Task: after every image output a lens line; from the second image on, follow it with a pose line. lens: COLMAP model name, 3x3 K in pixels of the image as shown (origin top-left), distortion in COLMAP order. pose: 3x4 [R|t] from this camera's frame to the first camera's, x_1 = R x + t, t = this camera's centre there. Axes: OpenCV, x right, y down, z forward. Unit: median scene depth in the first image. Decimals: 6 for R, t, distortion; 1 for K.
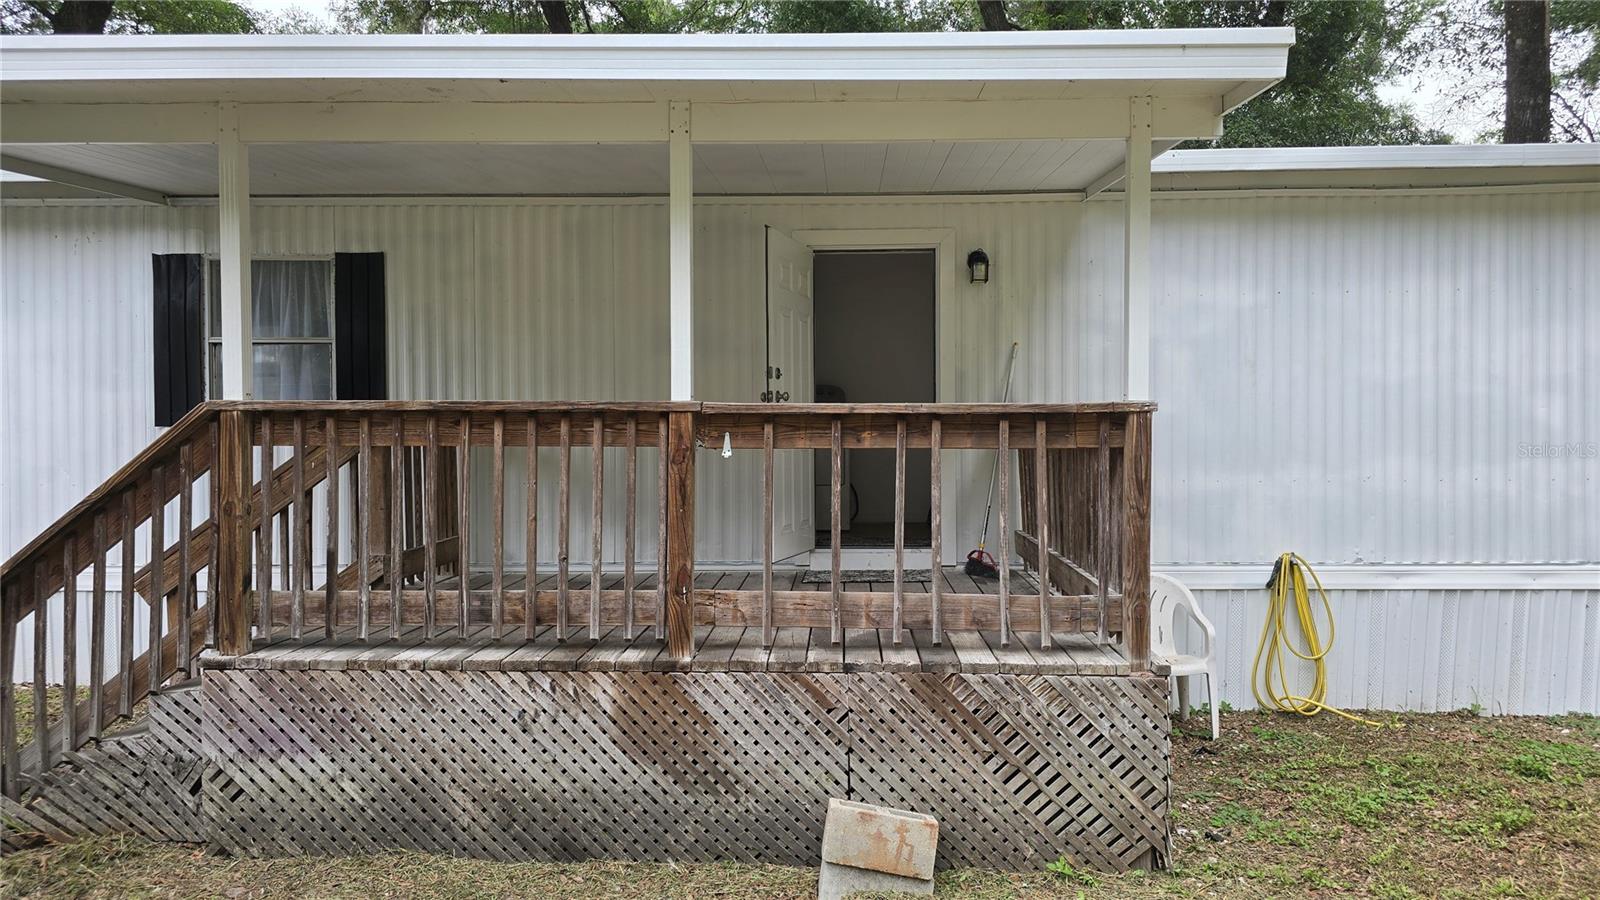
lens RADIAL K [[1069.3, 0, 805.7], [0, 1069.3, 437.9], [0, 0, 1]] dist [0.067335, -0.065768]
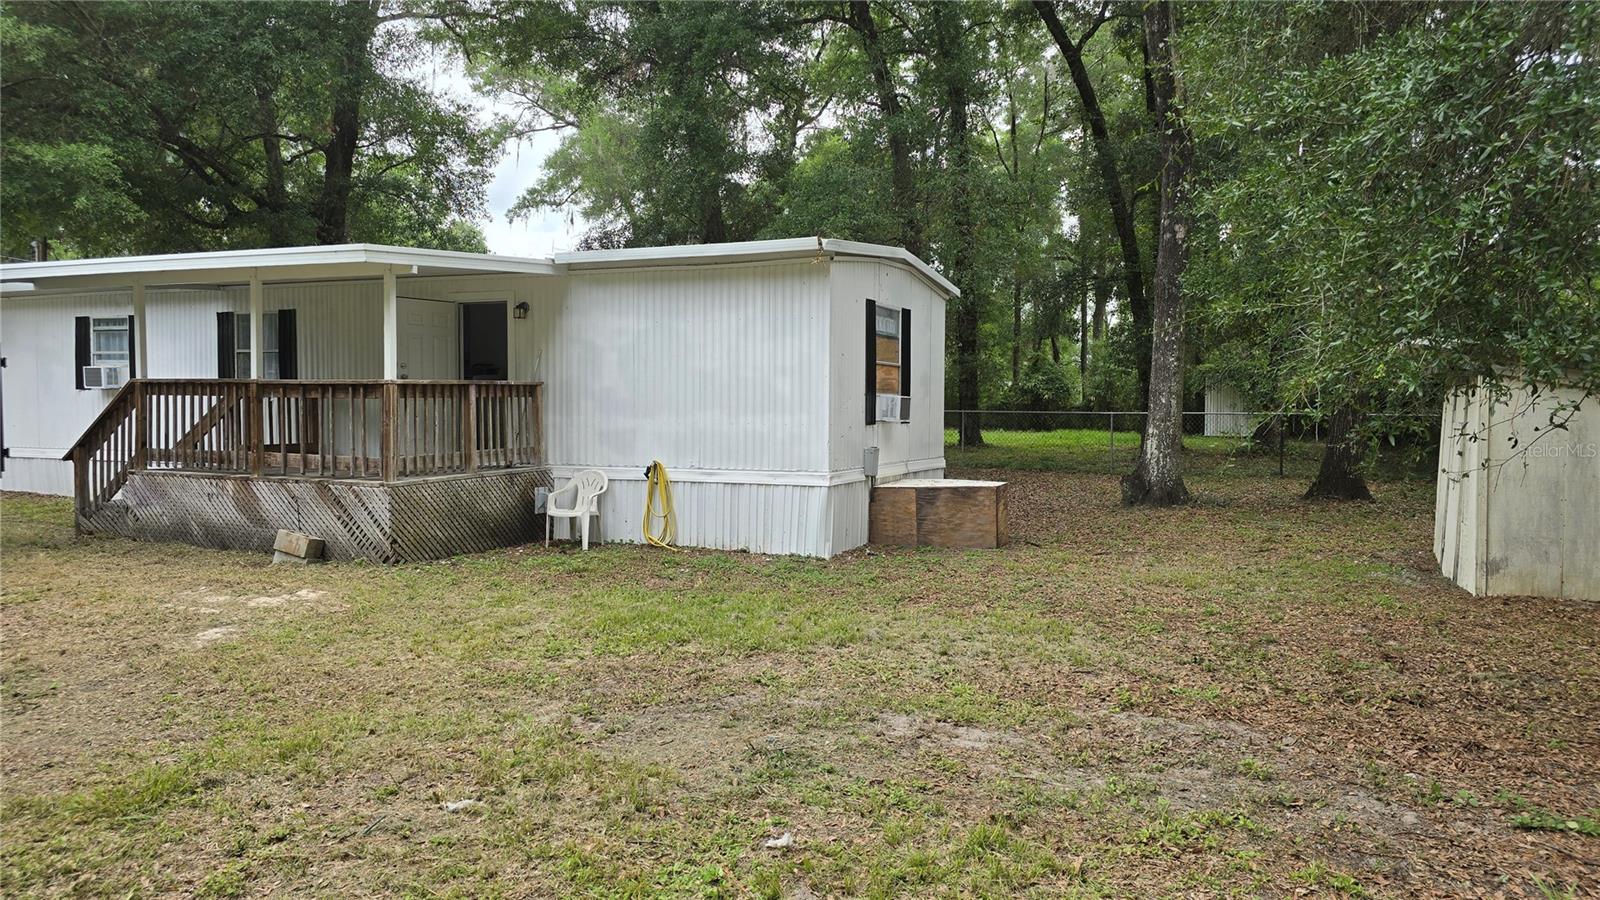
lens RADIAL K [[1069.3, 0, 805.7], [0, 1069.3, 437.9], [0, 0, 1]] dist [0.067335, -0.065768]
pose [[0.928658, 0.020308, -0.370382, 1.369788], [-0.012675, 0.999654, 0.023031, 0.019735], [0.370721, -0.016694, 0.928594, -0.625239]]
